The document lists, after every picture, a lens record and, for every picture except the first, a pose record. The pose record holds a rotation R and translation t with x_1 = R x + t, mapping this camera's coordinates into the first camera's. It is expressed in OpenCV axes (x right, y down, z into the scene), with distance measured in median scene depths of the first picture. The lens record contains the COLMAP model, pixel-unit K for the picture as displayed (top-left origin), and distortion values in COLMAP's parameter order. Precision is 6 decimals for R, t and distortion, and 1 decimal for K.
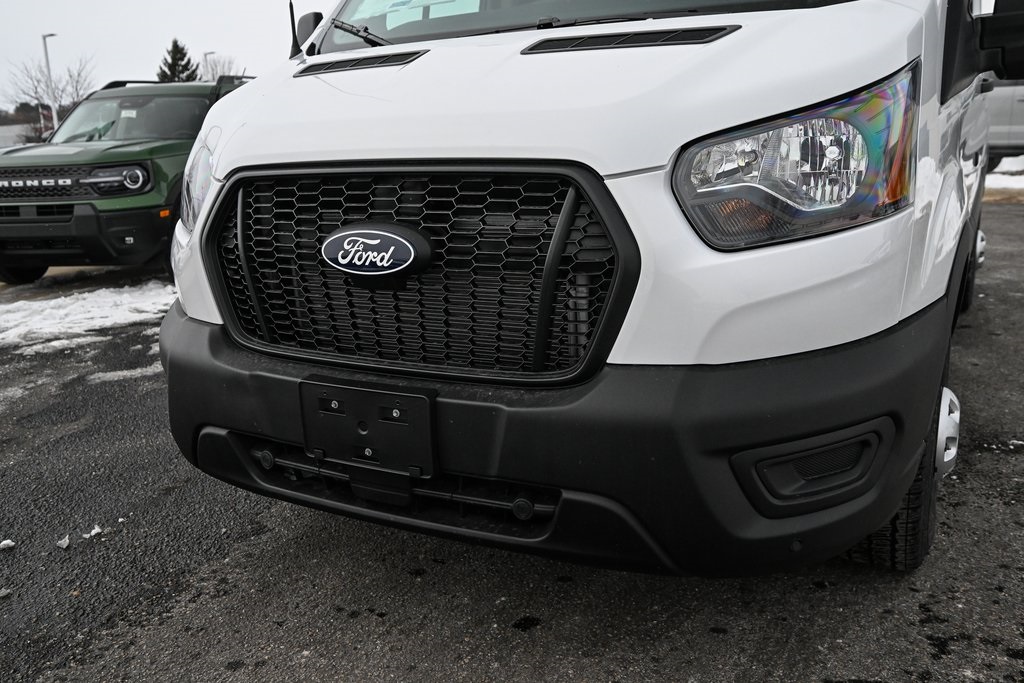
lens RADIAL K [[875.7, 0, 508.1], [0, 875.7, 343.6], [0, 0, 1]] dist [-0.007591, 0.003264]
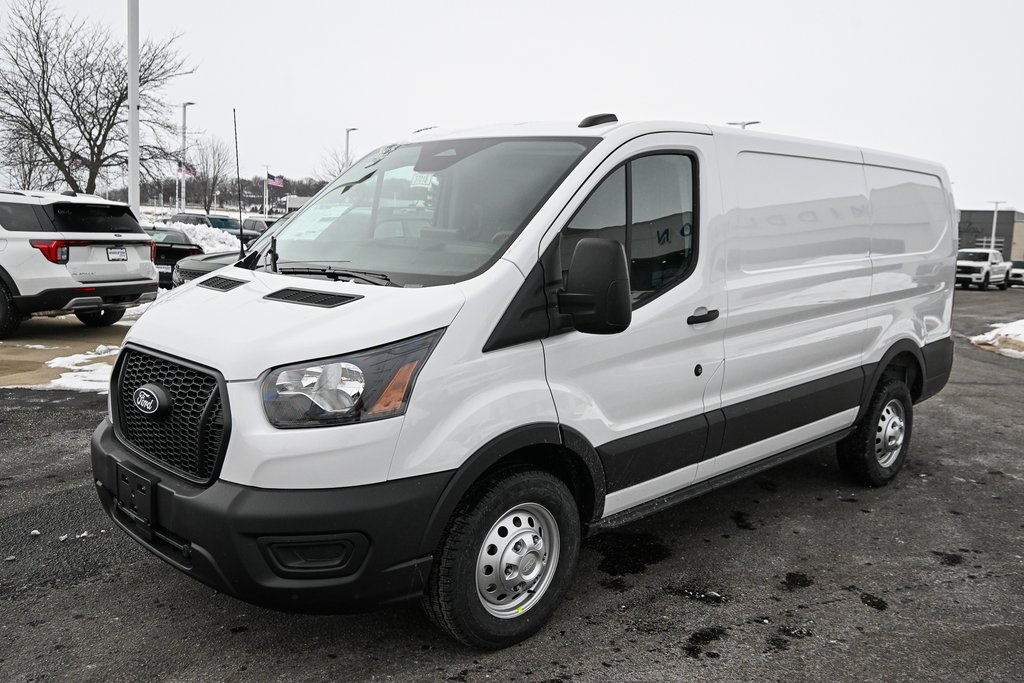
lens RADIAL K [[875.7, 0, 515.3], [0, 875.7, 343.7], [0, 0, 1]] dist [-0.007591, 0.003264]
pose [[0.953175, 0.110815, -0.281385, 1.170296], [-0.138703, 0.987004, -0.081148, -0.191490], [0.268736, 0.116377, 0.956158, -0.633416]]
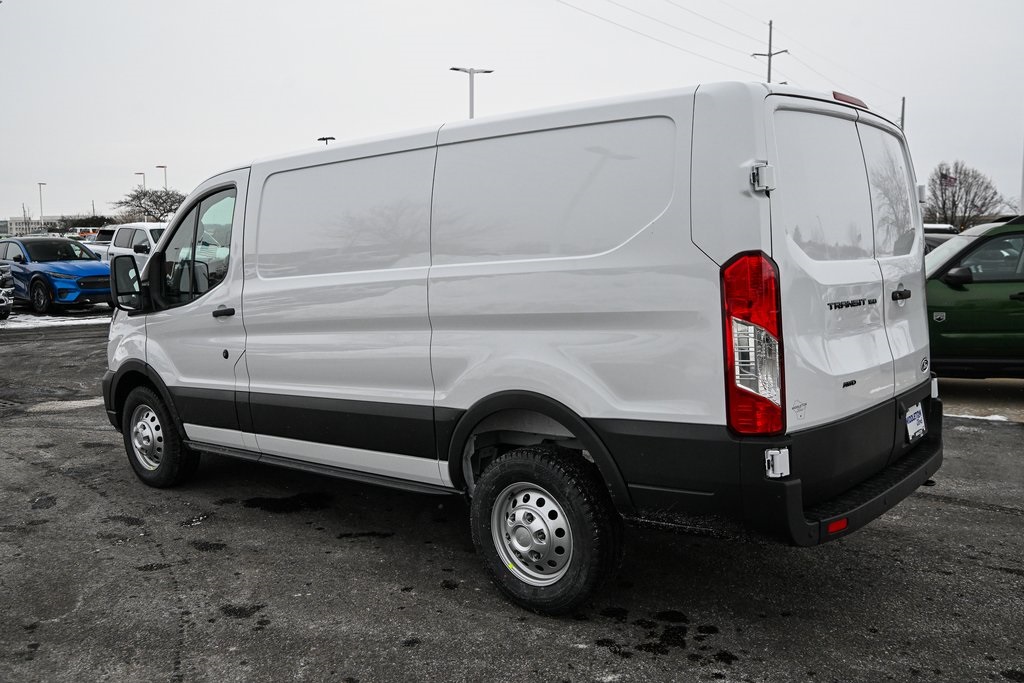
lens RADIAL K [[875.7, 0, 511.6], [0, 875.7, 339.1], [0, 0, 1]] dist [-0.007591, 0.003264]
pose [[-0.204751, 0.148148, -0.967538, 3.634634], [-0.198553, 0.961643, 0.189263, -1.172624], [0.958464, 0.230859, -0.167482, 3.101032]]
